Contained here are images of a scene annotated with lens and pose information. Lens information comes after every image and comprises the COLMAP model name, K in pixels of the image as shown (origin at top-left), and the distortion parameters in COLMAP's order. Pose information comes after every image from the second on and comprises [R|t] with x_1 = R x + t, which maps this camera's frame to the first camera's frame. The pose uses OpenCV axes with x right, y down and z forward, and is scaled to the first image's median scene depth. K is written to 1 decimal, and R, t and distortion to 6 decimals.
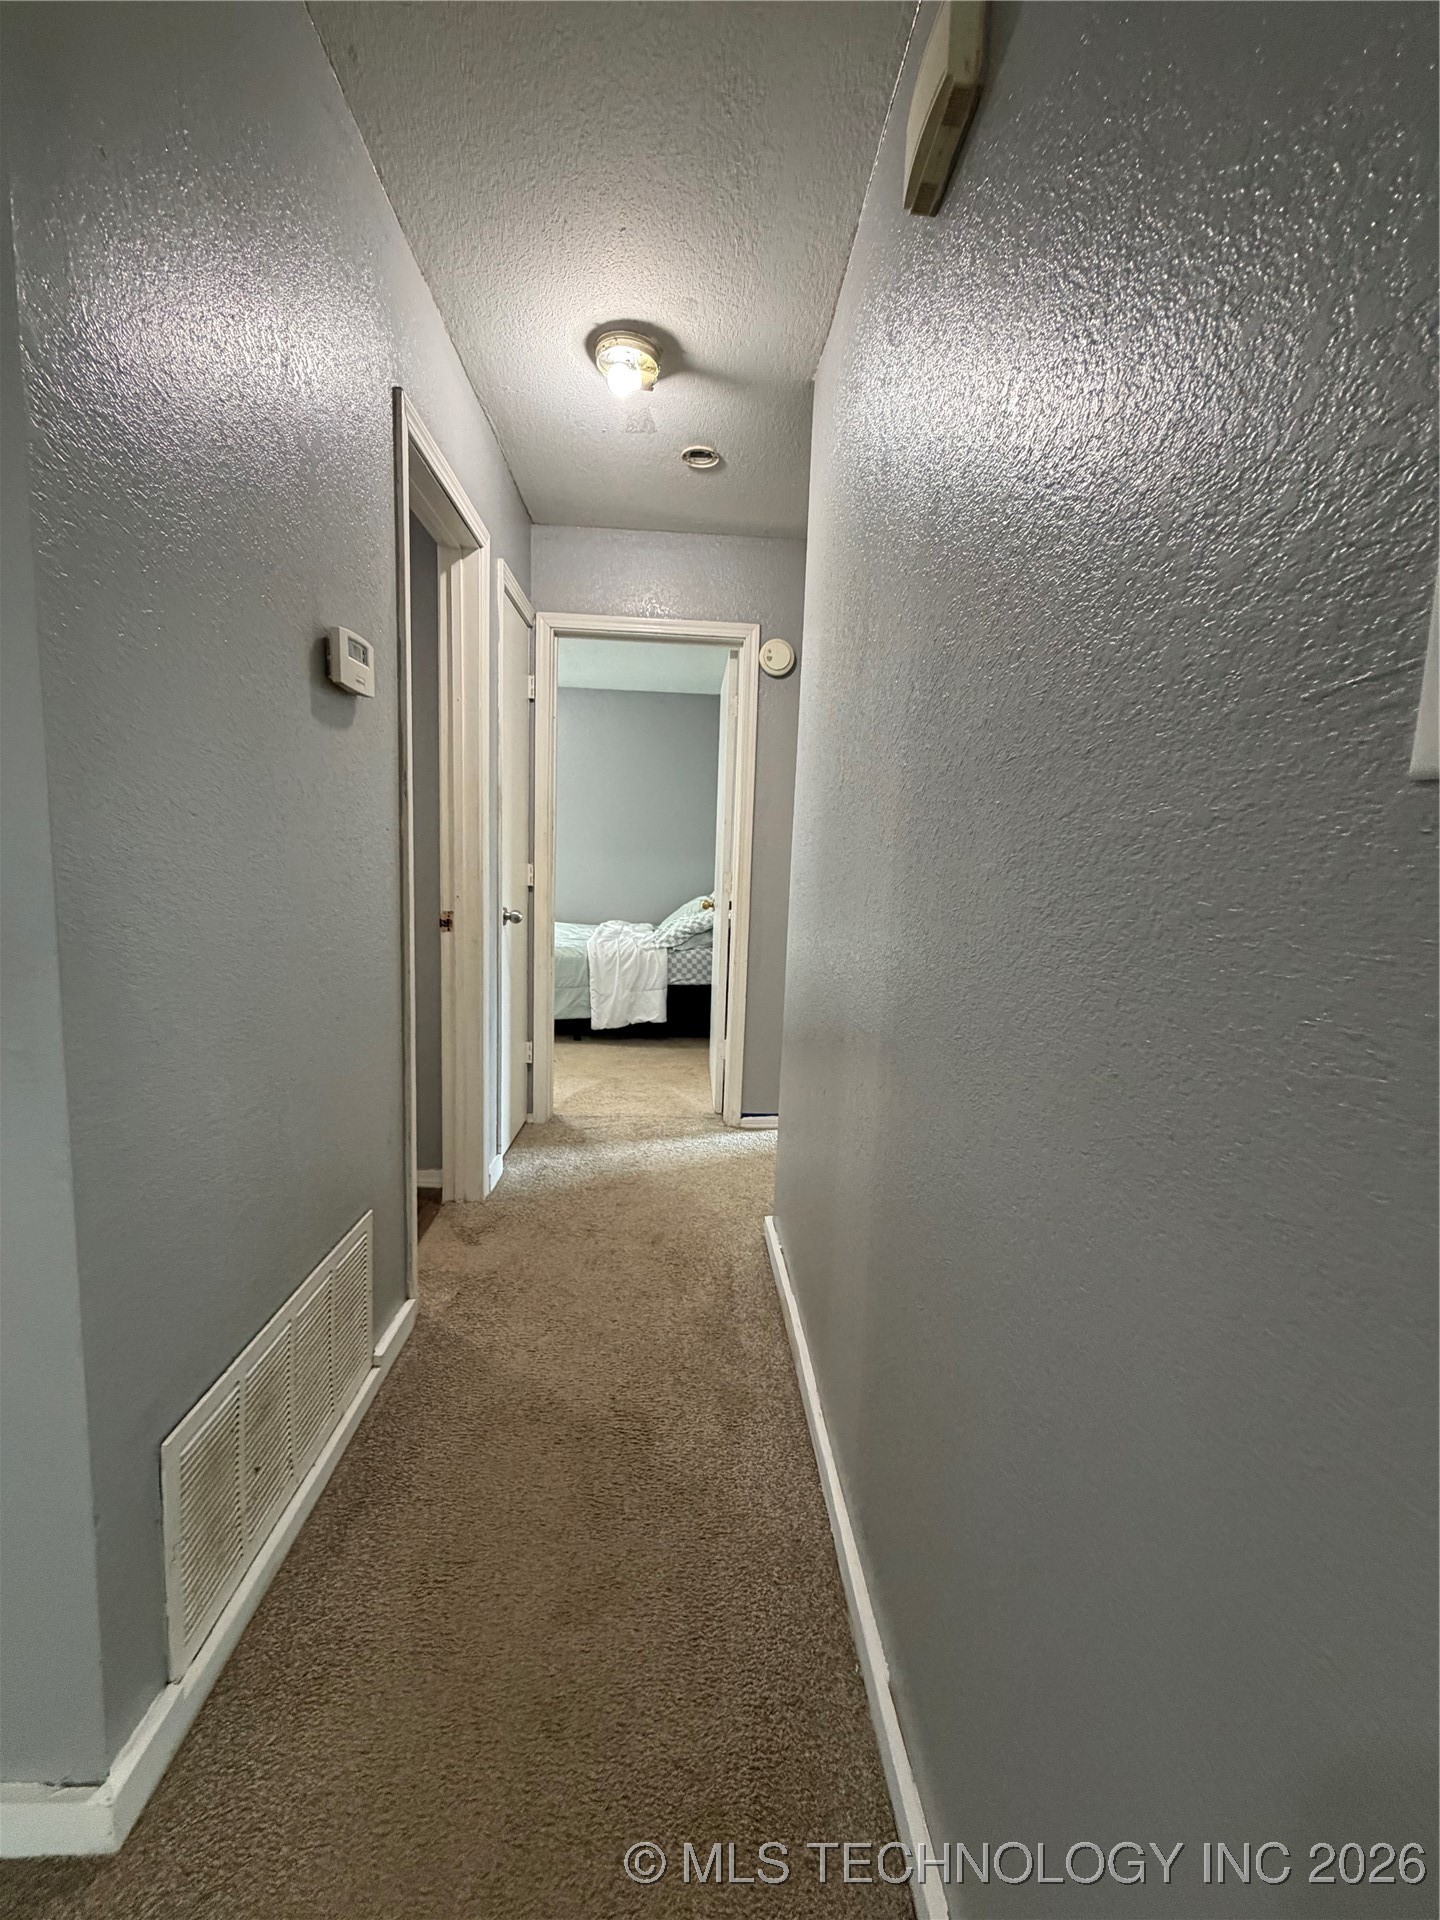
lens RADIAL K [[758.9, 0, 714.1], [0, 758.9, 960.4], [0, 0, 1]] dist [0.001675, 0.000109]
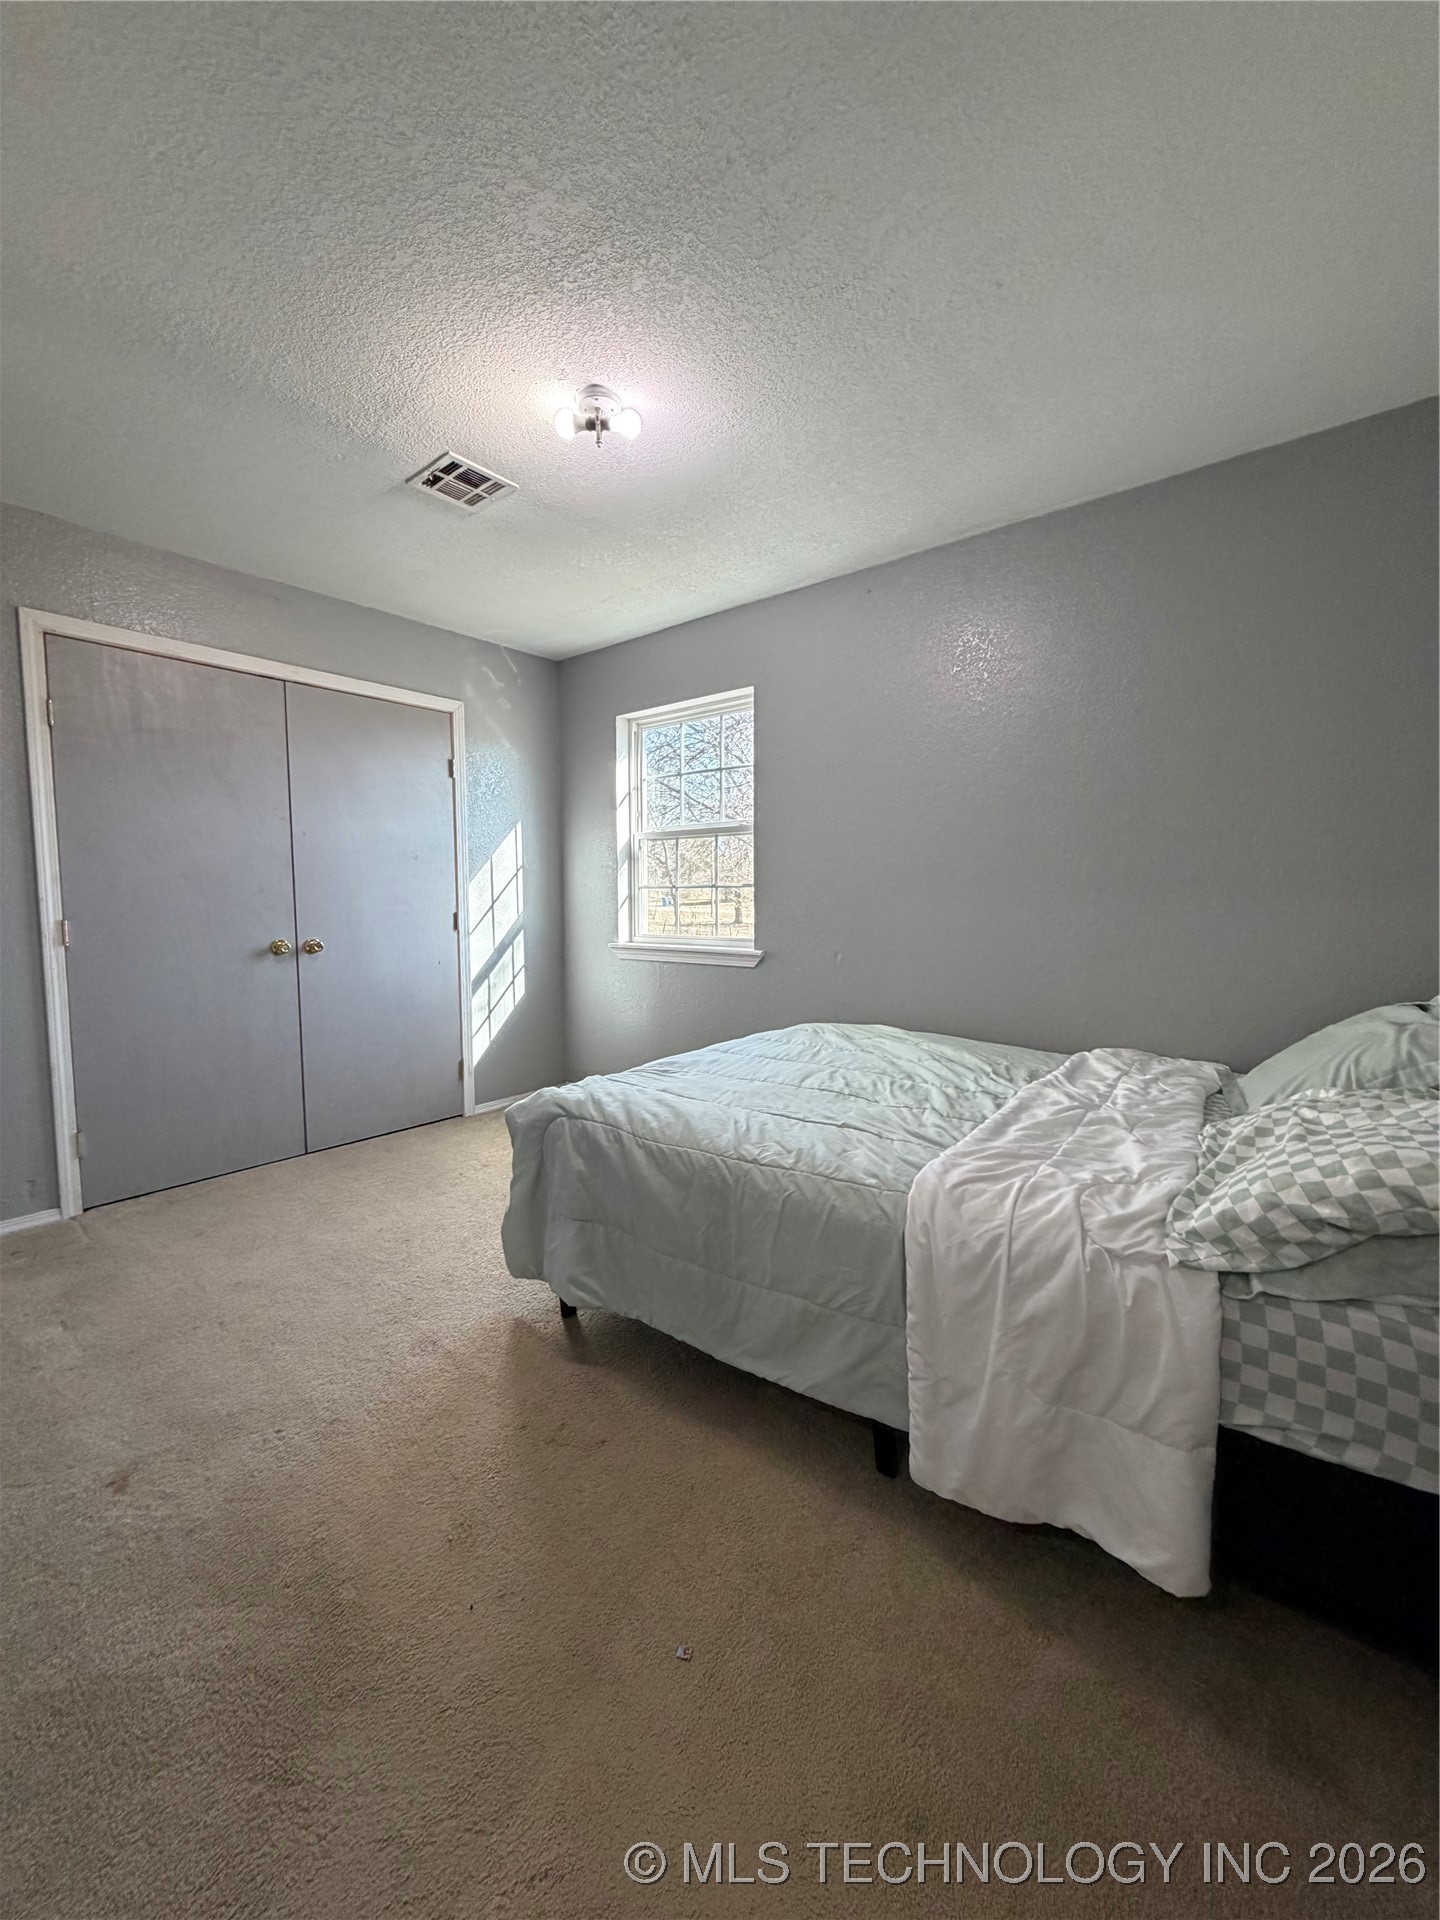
lens RADIAL K [[758.9, 0, 712.1], [0, 758.9, 959.7], [0, 0, 1]] dist [0.001675, 0.000109]
pose [[0.740317, 0.009657, -0.672189, -0.020629], [-0.052103, 0.997713, -0.043051, -0.095186], [0.670236, 0.066895, 0.739127, 0.710320]]
